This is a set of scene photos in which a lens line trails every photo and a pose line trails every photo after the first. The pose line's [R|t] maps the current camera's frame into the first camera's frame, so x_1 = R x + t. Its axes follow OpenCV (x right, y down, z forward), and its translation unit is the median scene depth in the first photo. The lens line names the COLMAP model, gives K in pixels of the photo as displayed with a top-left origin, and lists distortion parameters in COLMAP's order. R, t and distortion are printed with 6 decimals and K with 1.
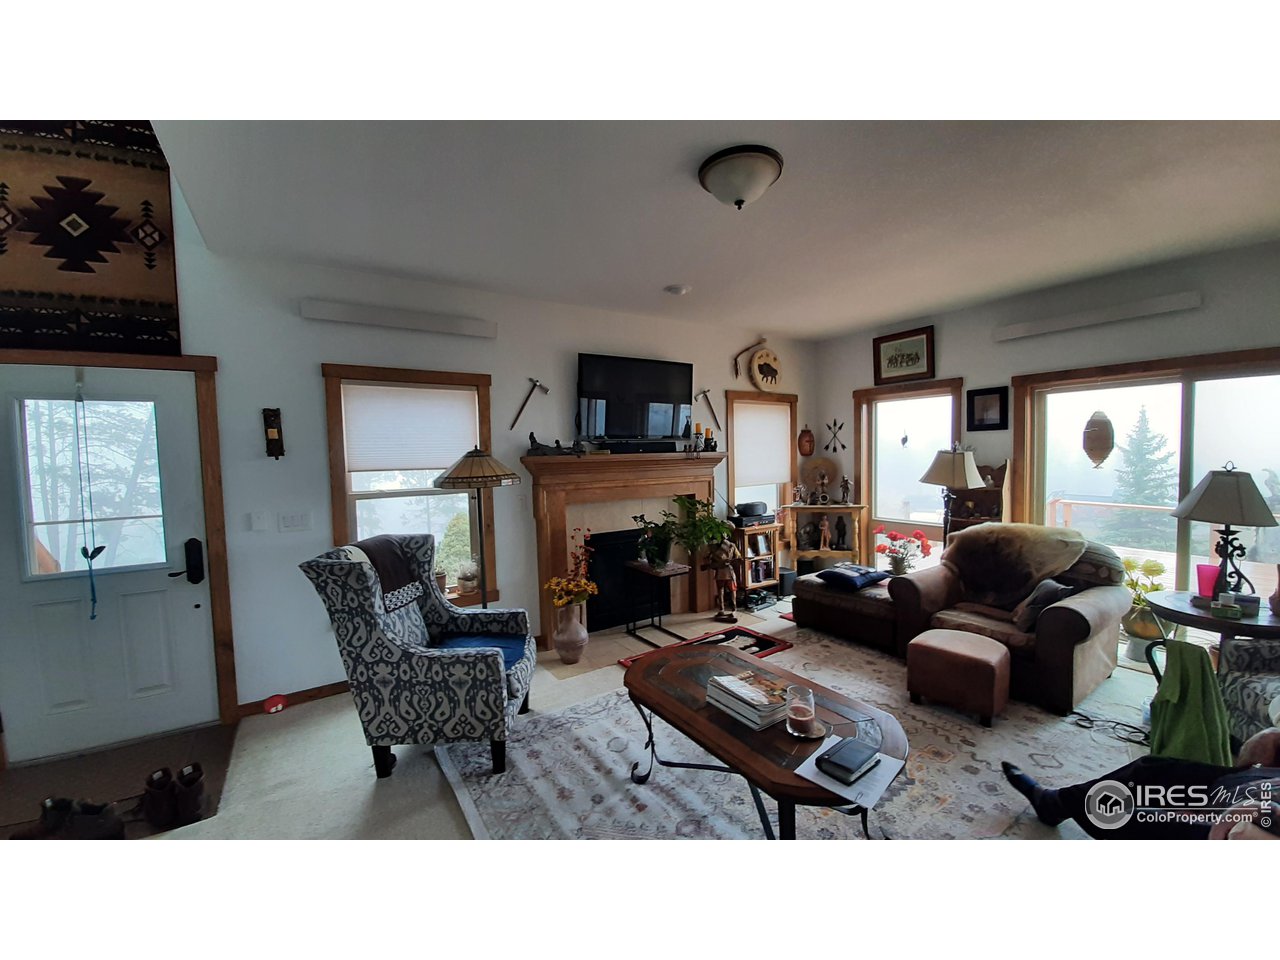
lens RADIAL K [[504.7, 0, 634.0], [0, 504.7, 478.3], [0, 0, 1]] dist [0.003633, -0.010277]
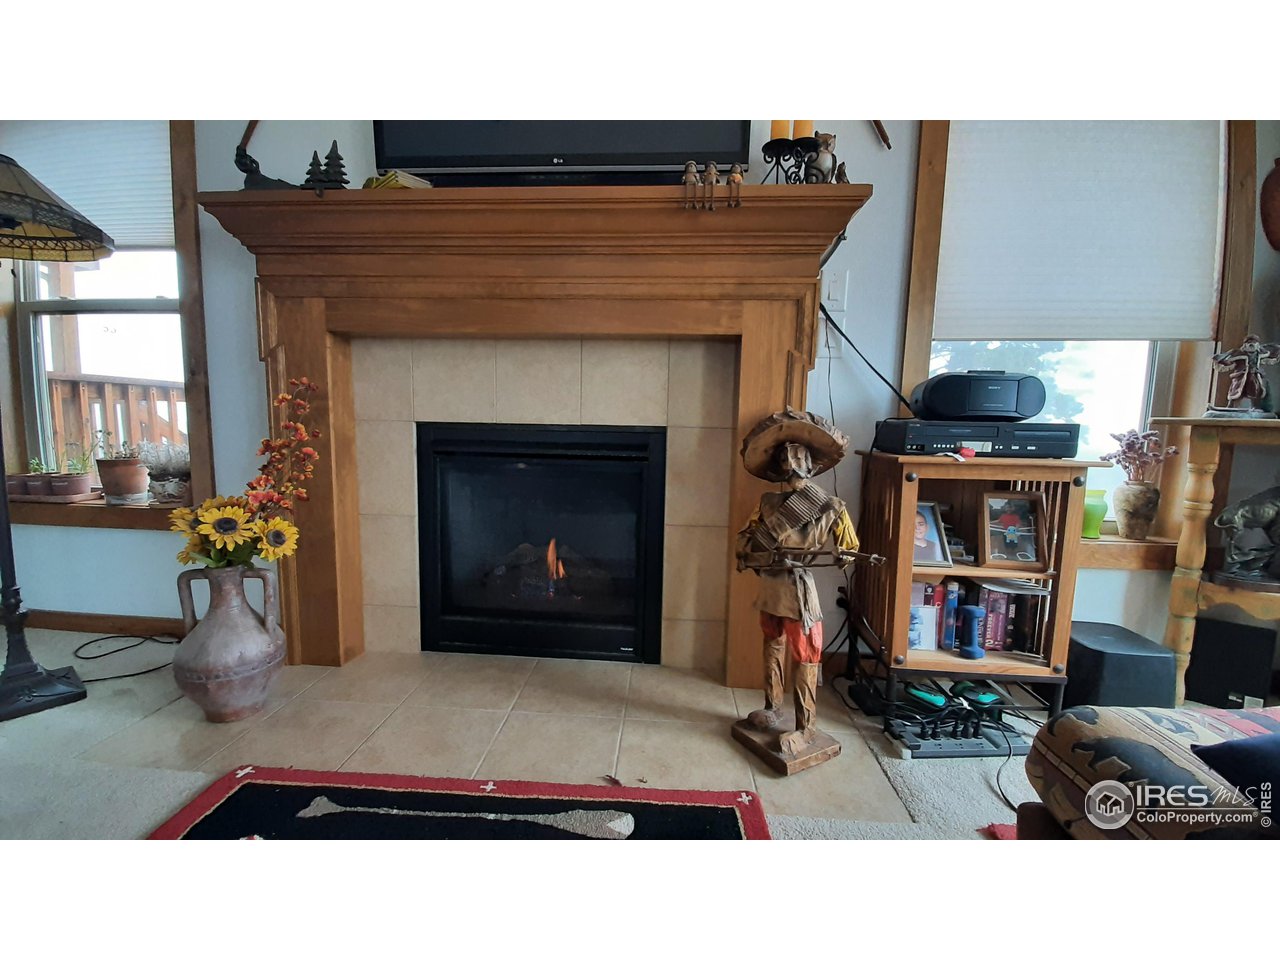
lens RADIAL K [[504.7, 0, 634.0], [0, 504.7, 478.3], [0, 0, 1]] dist [0.003633, -0.010277]
pose [[0.795644, 0.104574, -0.596671, 0.258106], [-0.071154, 0.994302, 0.079381, 0.096859], [0.601572, -0.020703, 0.798551, 0.662262]]
